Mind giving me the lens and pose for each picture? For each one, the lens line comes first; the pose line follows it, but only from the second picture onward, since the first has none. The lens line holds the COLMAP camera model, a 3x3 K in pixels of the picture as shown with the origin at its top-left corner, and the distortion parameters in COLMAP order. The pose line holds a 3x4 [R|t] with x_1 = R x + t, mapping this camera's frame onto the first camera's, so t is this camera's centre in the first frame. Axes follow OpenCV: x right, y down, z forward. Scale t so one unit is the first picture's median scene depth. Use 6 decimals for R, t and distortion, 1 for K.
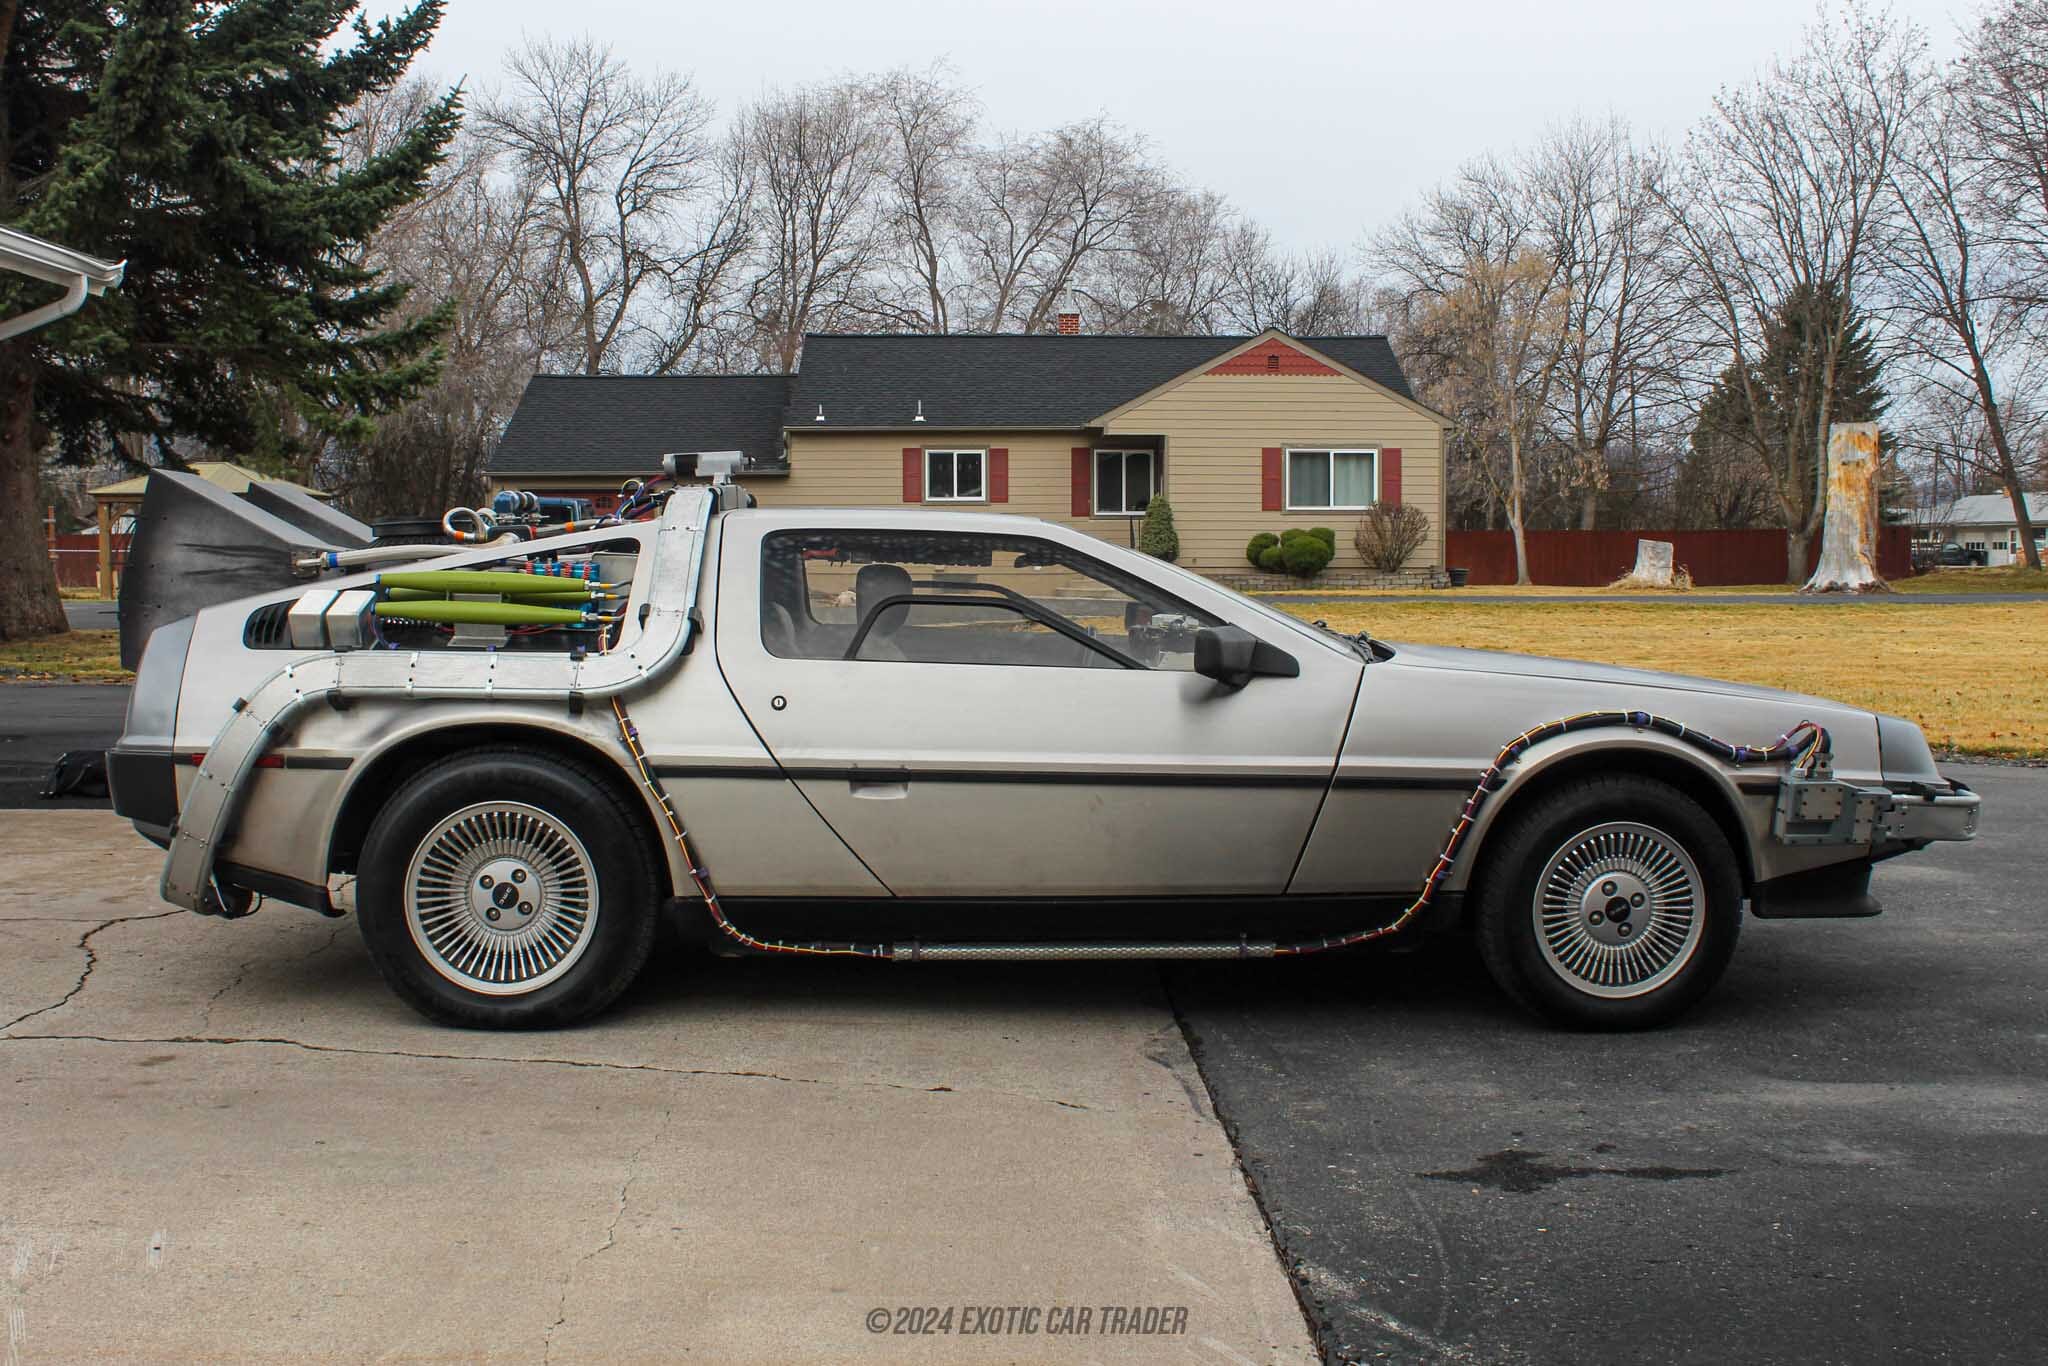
lens RADIAL K [[2005.5, 0, 1027.2], [0, 2005.5, 669.3], [0, 0, 1]] dist [-0.080093, 0.000000]
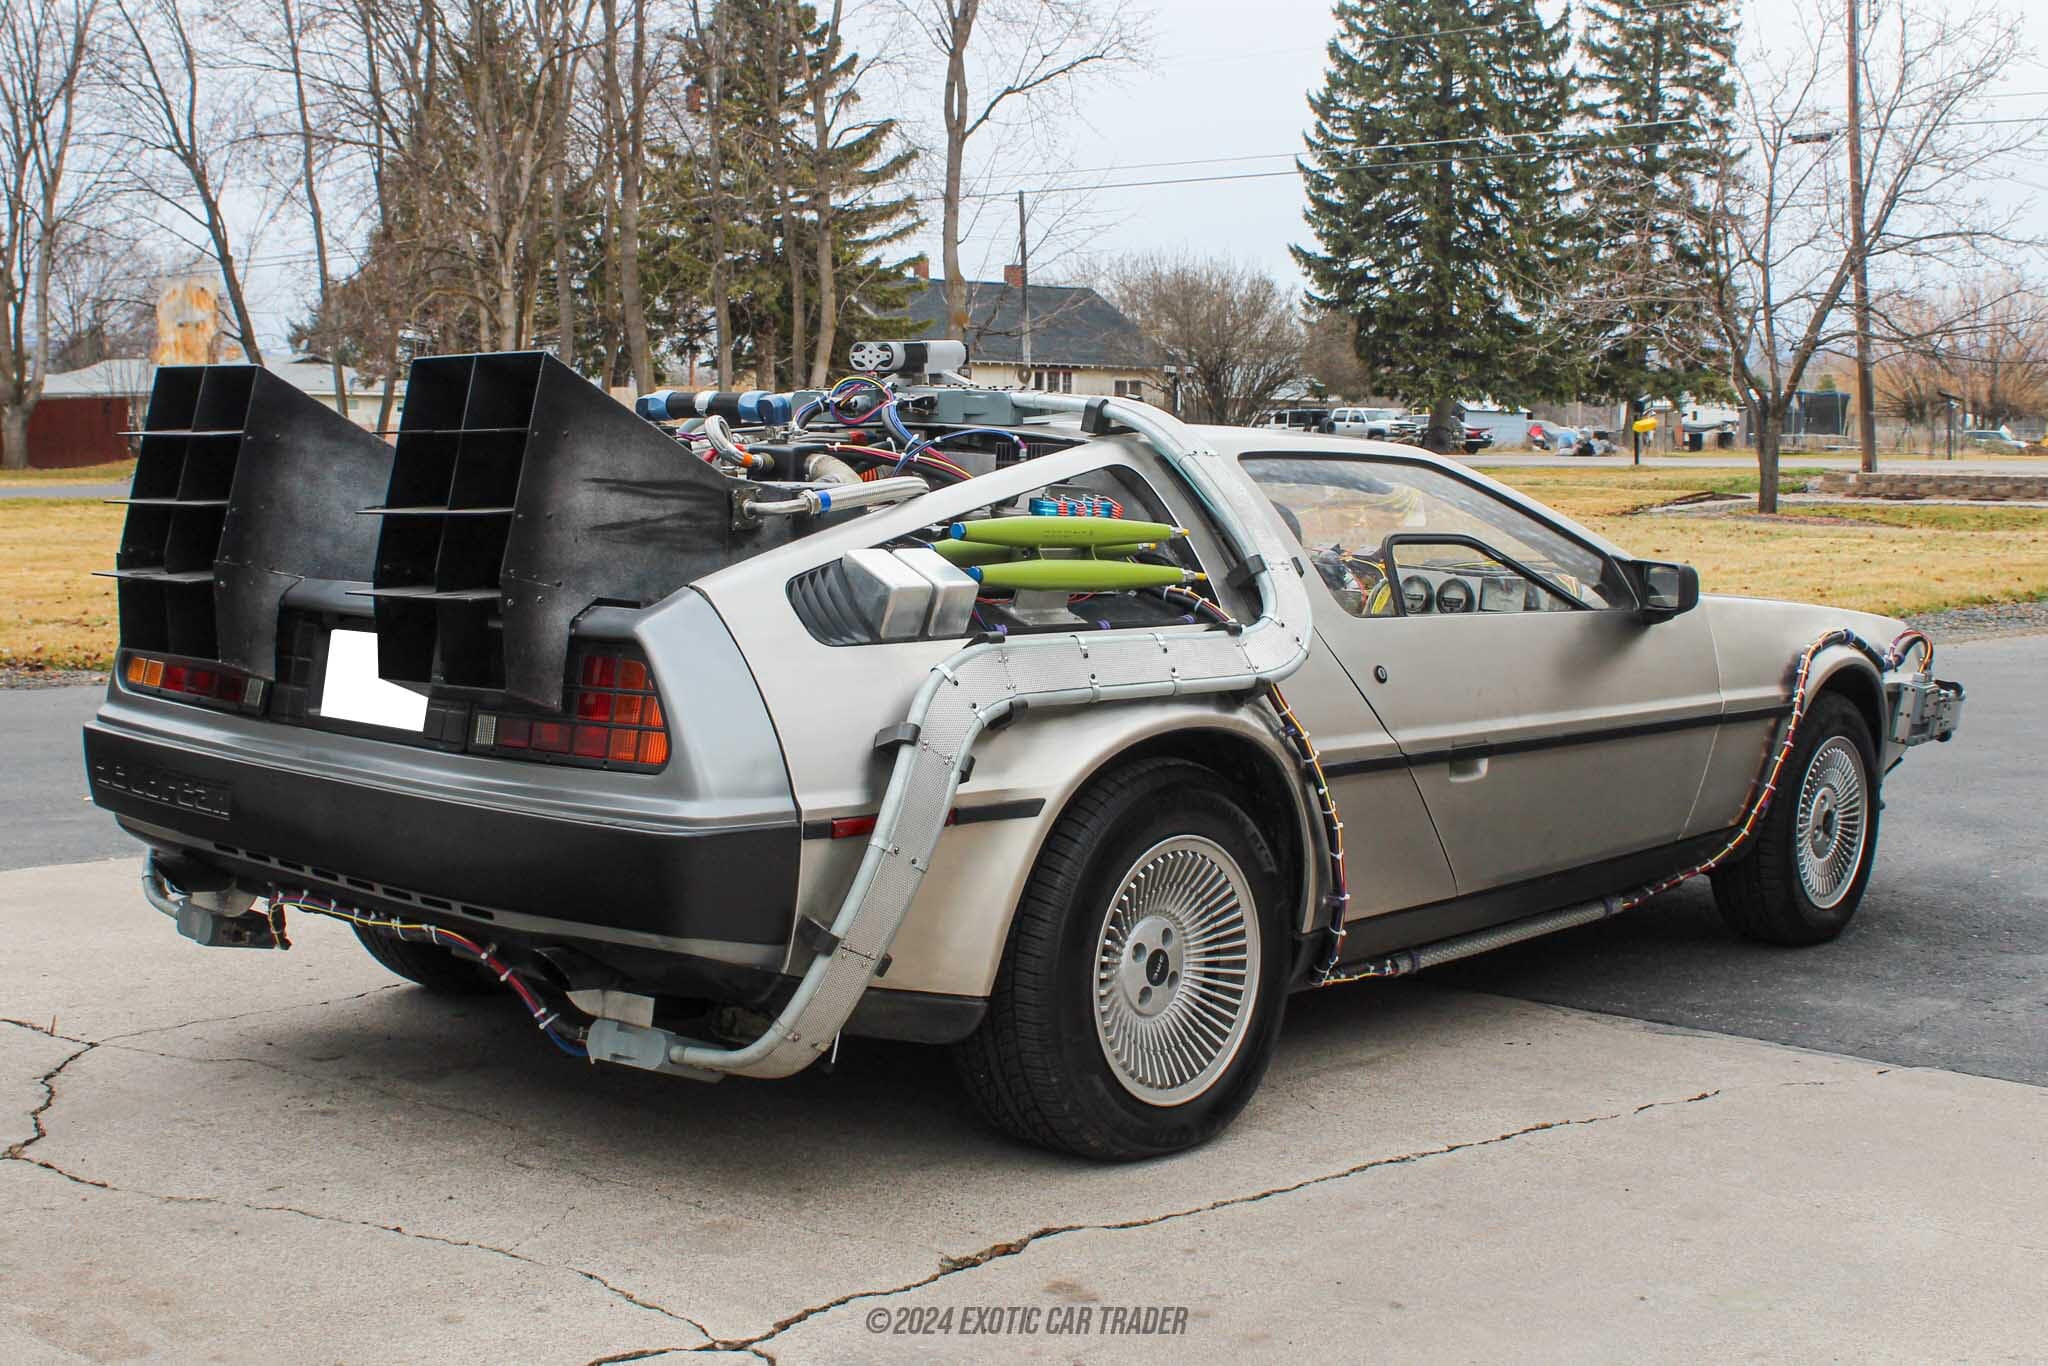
lens RADIAL K [[2455.0, 0, 915.0], [0, 2455.0, 715.7], [0, 0, 1]] dist [-0.056081, 0.000000]
pose [[0.721249, -0.077728, 0.688301, -0.102298], [0.037387, 0.996604, 0.073367, -0.005009], [-0.691666, -0.027182, 0.721705, 0.046504]]
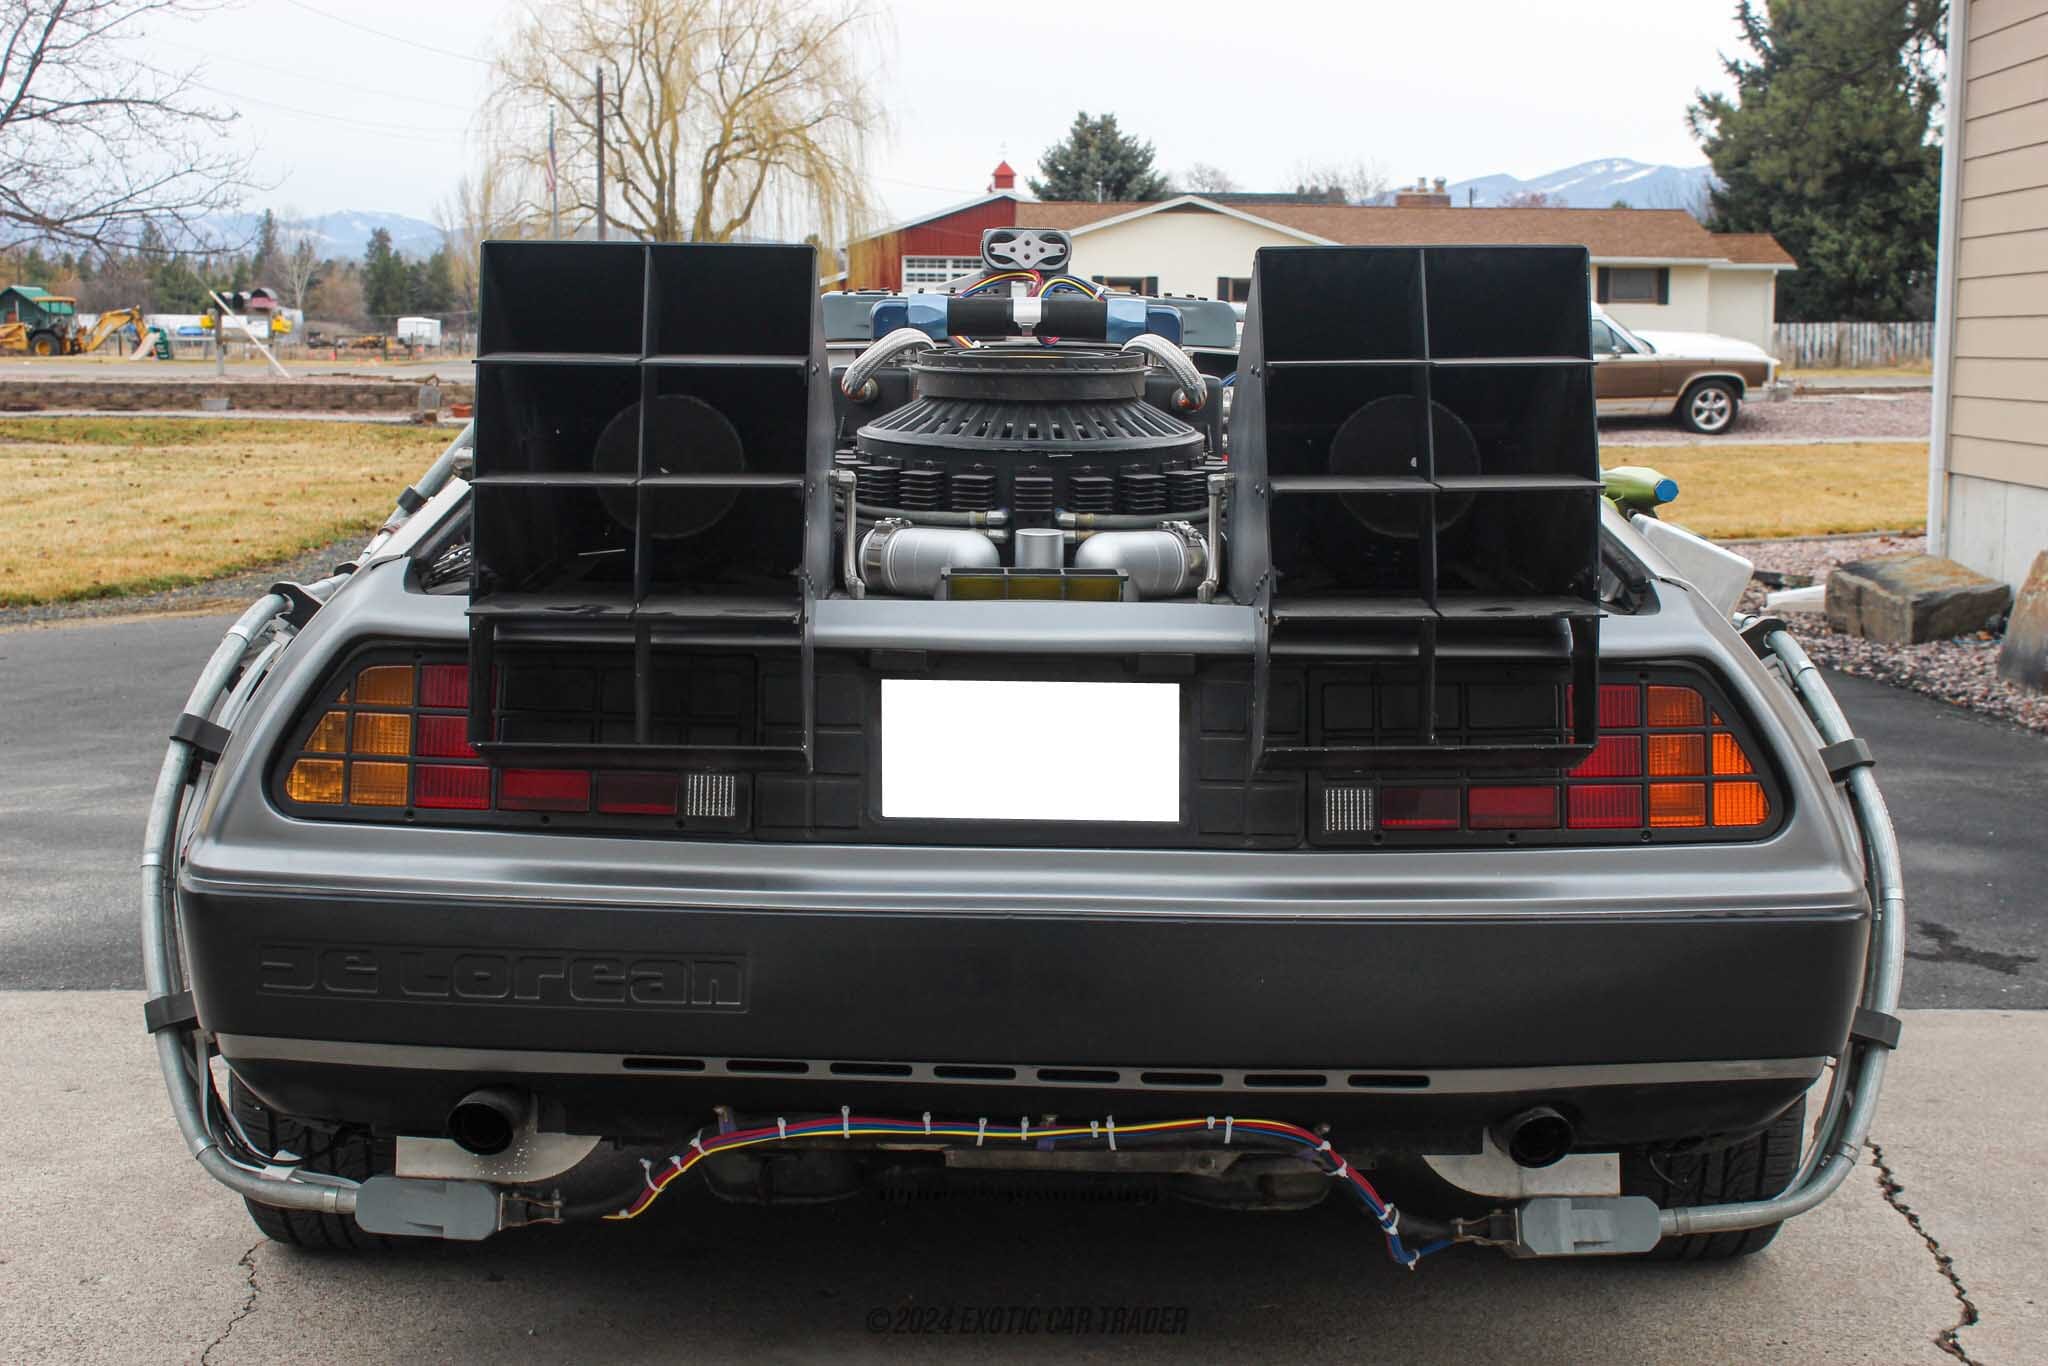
lens RADIAL K [[2904.5, 0, 1022.5], [0, 2904.5, 696.7], [0, 0, 1]] dist [-0.017707, 0.000000]
pose [[0.047230, -0.120025, 0.991647, -0.123168], [0.049847, 0.991801, 0.117670, -0.010138], [-0.997639, 0.043873, 0.052826, 0.129085]]
